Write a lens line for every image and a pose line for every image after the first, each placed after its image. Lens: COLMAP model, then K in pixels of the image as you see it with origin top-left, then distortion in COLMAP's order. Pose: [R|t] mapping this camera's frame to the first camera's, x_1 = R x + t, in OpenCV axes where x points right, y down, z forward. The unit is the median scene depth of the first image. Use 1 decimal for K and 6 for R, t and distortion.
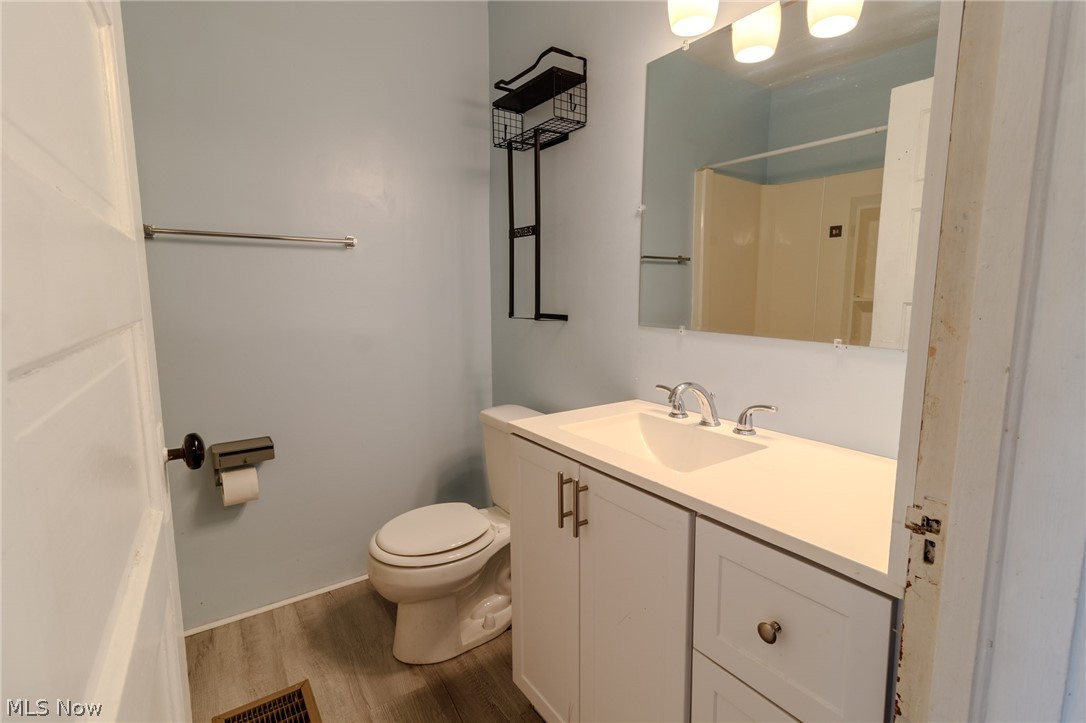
lens RADIAL K [[497.8, 0, 549.7], [0, 497.8, 356.2], [0, 0, 1]] dist [0.004864, 0.000647]
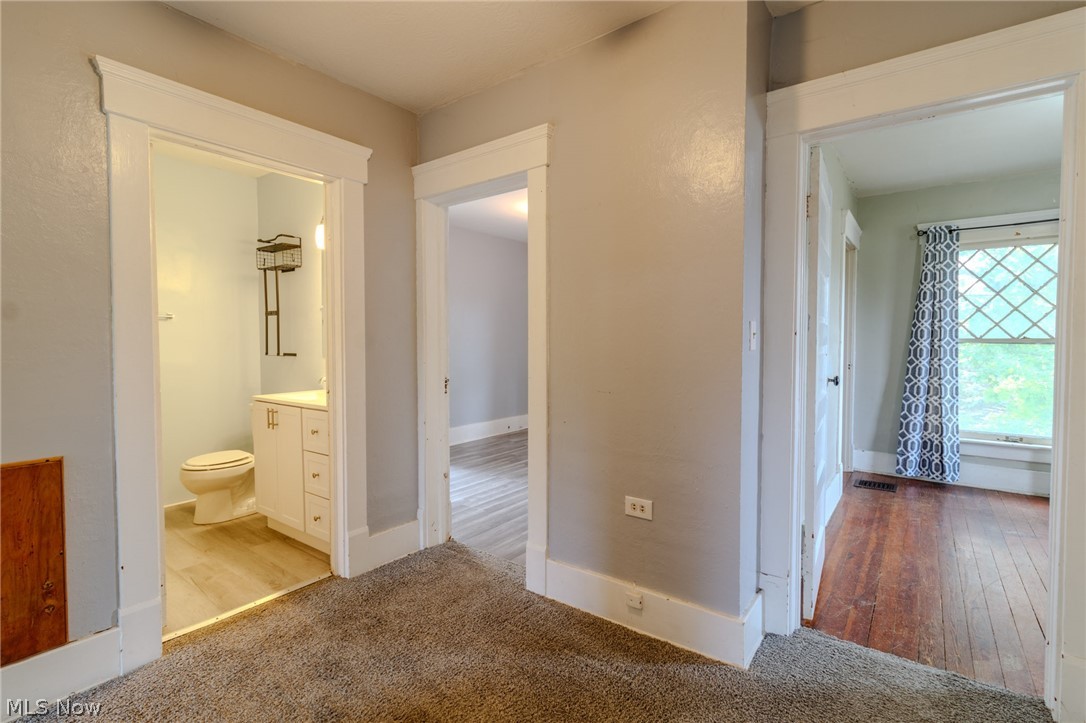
lens RADIAL K [[497.8, 0, 549.7], [0, 497.8, 356.2], [0, 0, 1]] dist [0.004864, 0.000647]
pose [[0.950018, -0.015622, 0.311804, 0.395131], [0.045107, 0.995136, -0.087577, 0.159188], [-0.308919, 0.097264, 0.946102, -1.291944]]
